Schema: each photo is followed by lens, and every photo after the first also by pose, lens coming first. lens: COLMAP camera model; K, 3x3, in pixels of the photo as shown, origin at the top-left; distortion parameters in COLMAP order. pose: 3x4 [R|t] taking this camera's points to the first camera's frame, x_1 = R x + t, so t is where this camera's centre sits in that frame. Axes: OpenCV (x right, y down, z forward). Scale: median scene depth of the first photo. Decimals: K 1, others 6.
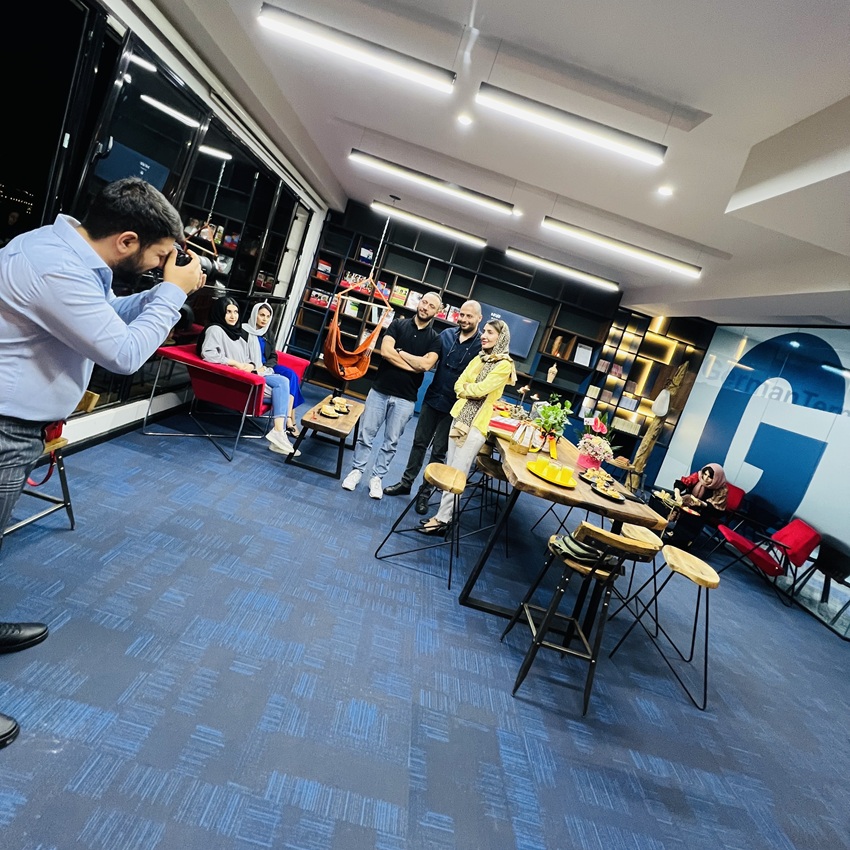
lens RADIAL K [[443.3, 0, 429.7], [0, 443.3, 382.5], [0, 0, 1]] dist [-0.001591, 0.000641]
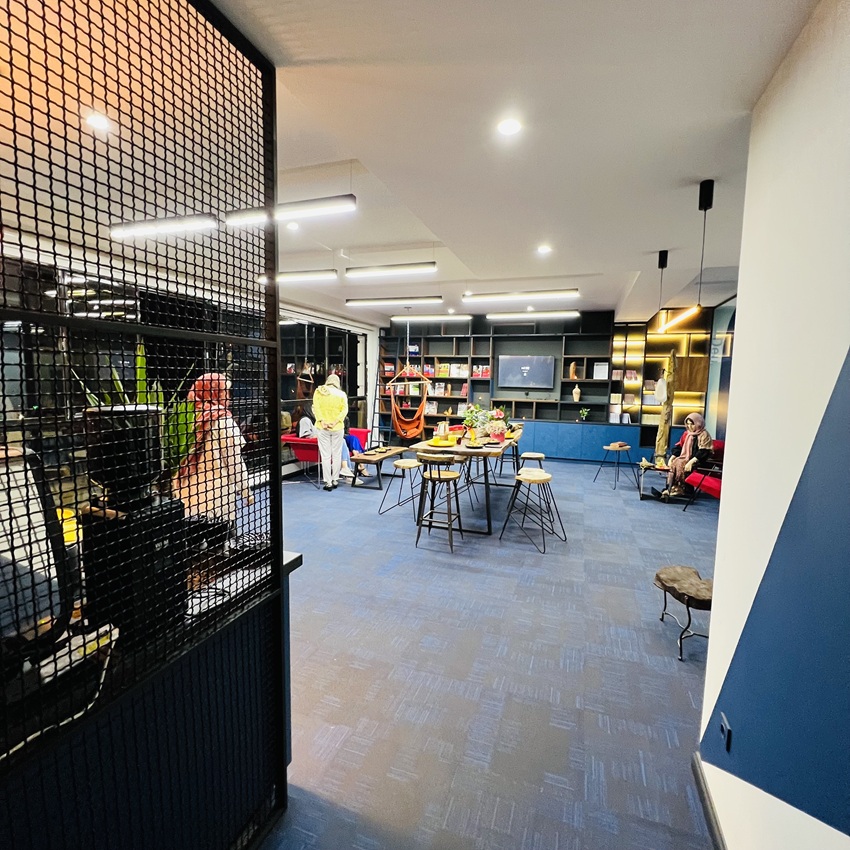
lens RADIAL K [[443.3, 0, 423.5], [0, 443.3, 422.1], [0, 0, 1]] dist [-0.001591, 0.000641]
pose [[0.900243, -0.260202, -0.349081, 0.307939], [0.223723, 0.964281, -0.141811, 0.132061], [0.373511, 0.049567, 0.926300, -0.251510]]
